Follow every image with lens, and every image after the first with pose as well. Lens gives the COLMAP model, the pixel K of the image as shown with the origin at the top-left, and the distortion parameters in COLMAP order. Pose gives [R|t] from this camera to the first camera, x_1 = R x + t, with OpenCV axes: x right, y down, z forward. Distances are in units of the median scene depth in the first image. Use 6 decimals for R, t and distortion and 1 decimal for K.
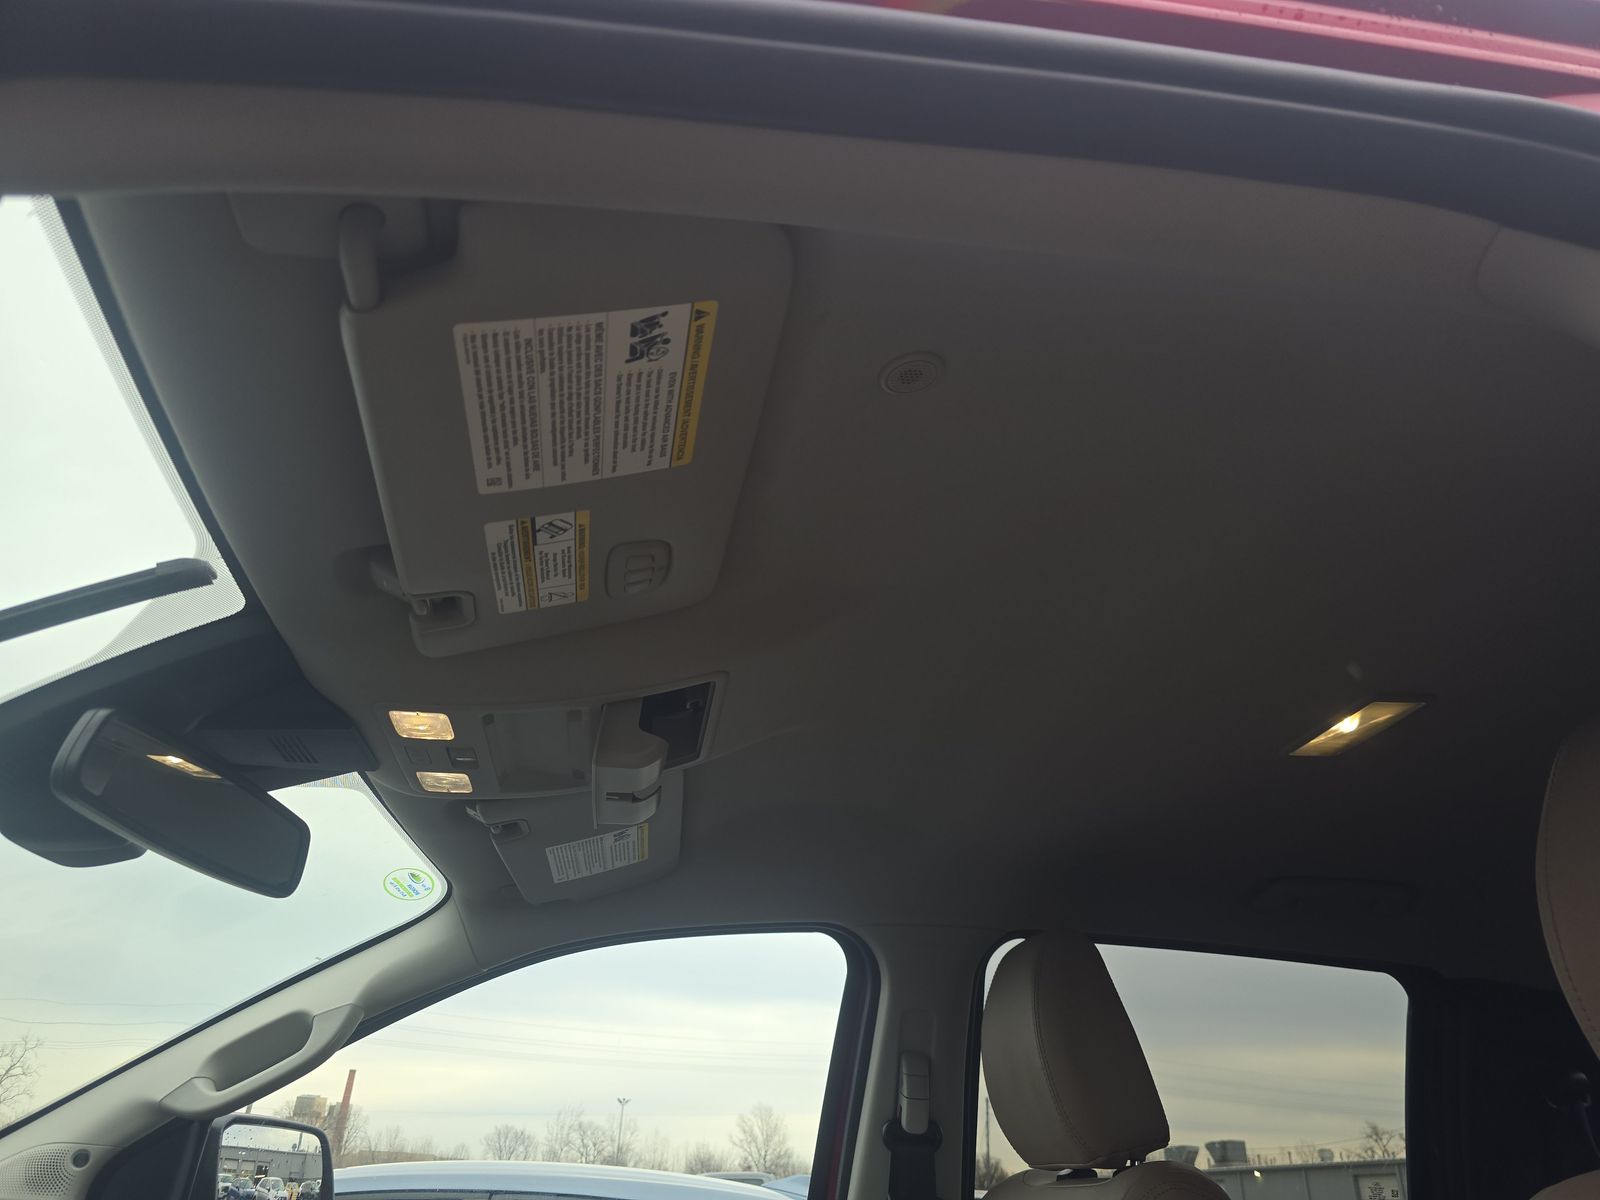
lens RADIAL K [[1089.8, 0, 793.3], [0, 1089.8, 601.8], [0, 0, 1]] dist [0.042504, -0.044564]
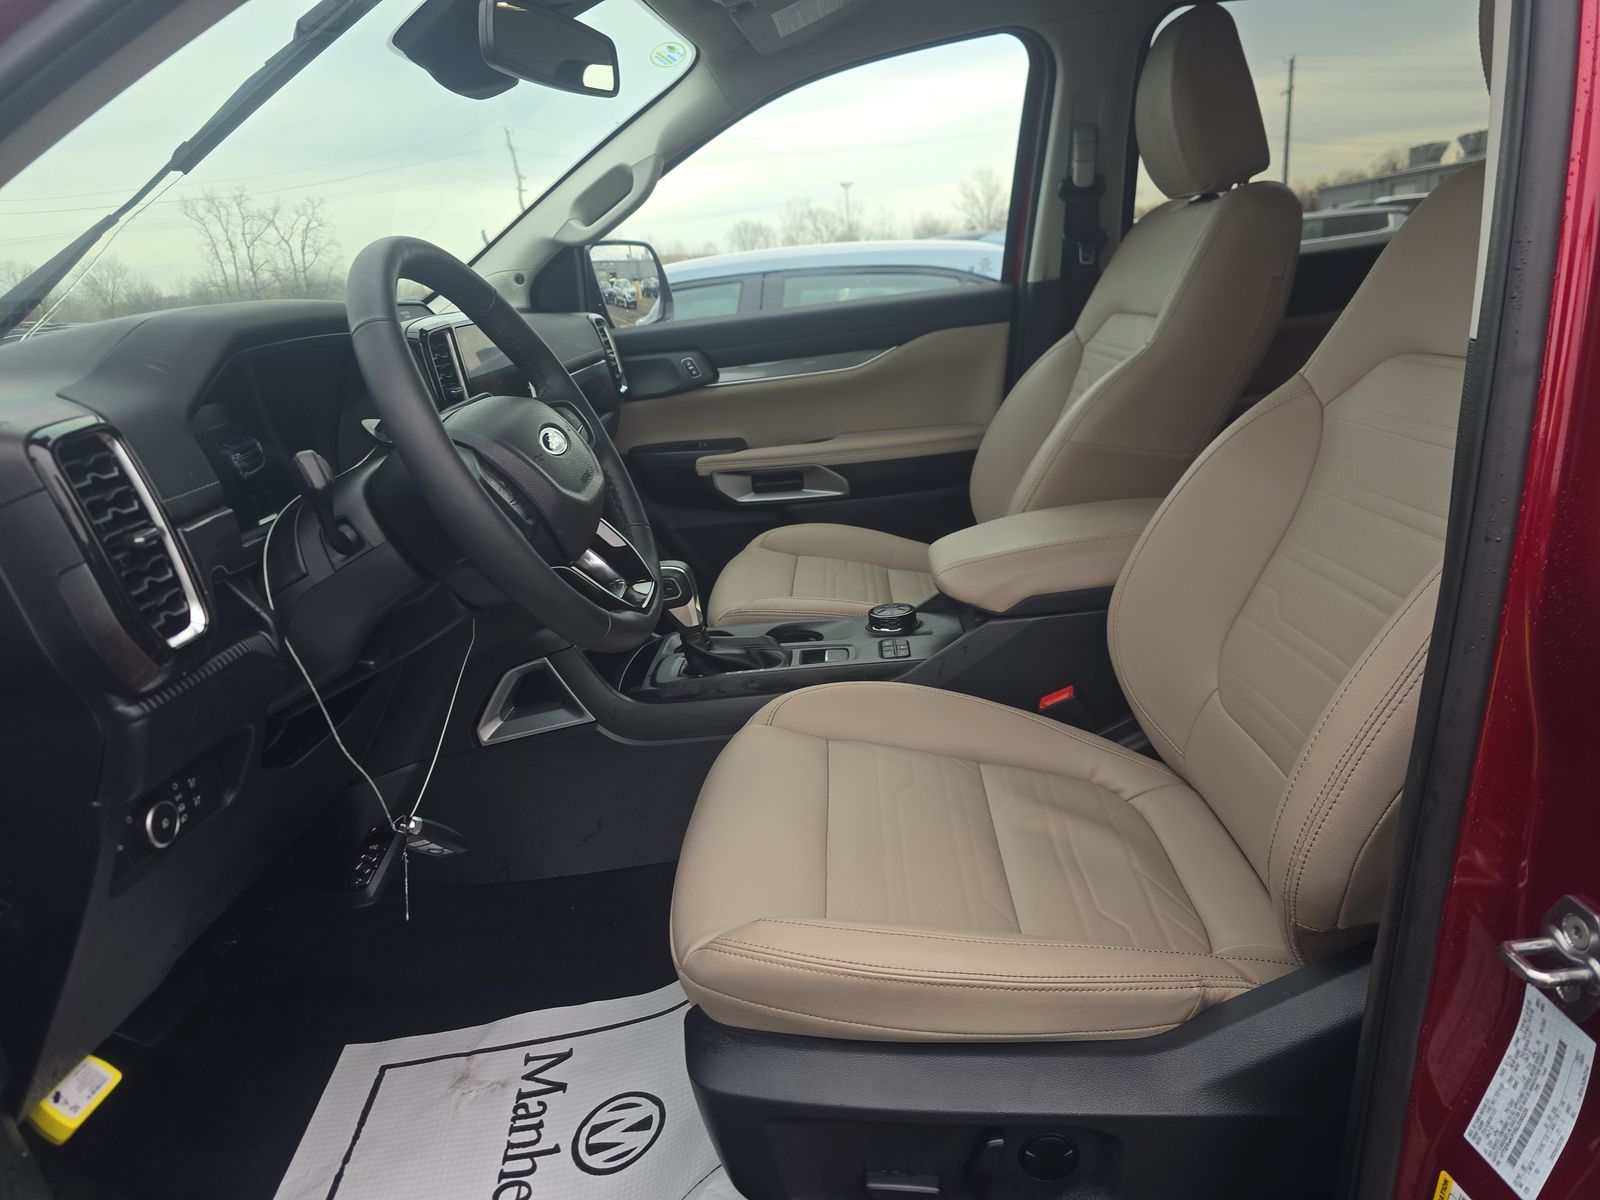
lens RADIAL K [[1089.8, 0, 793.3], [0, 1089.8, 601.8], [0, 0, 1]] dist [0.042504, -0.044564]
pose [[0.974136, -0.058010, -0.218388, 0.026748], [0.196775, 0.692888, 0.693675, -0.135112], [0.111078, -0.718708, 0.686383, -0.266750]]
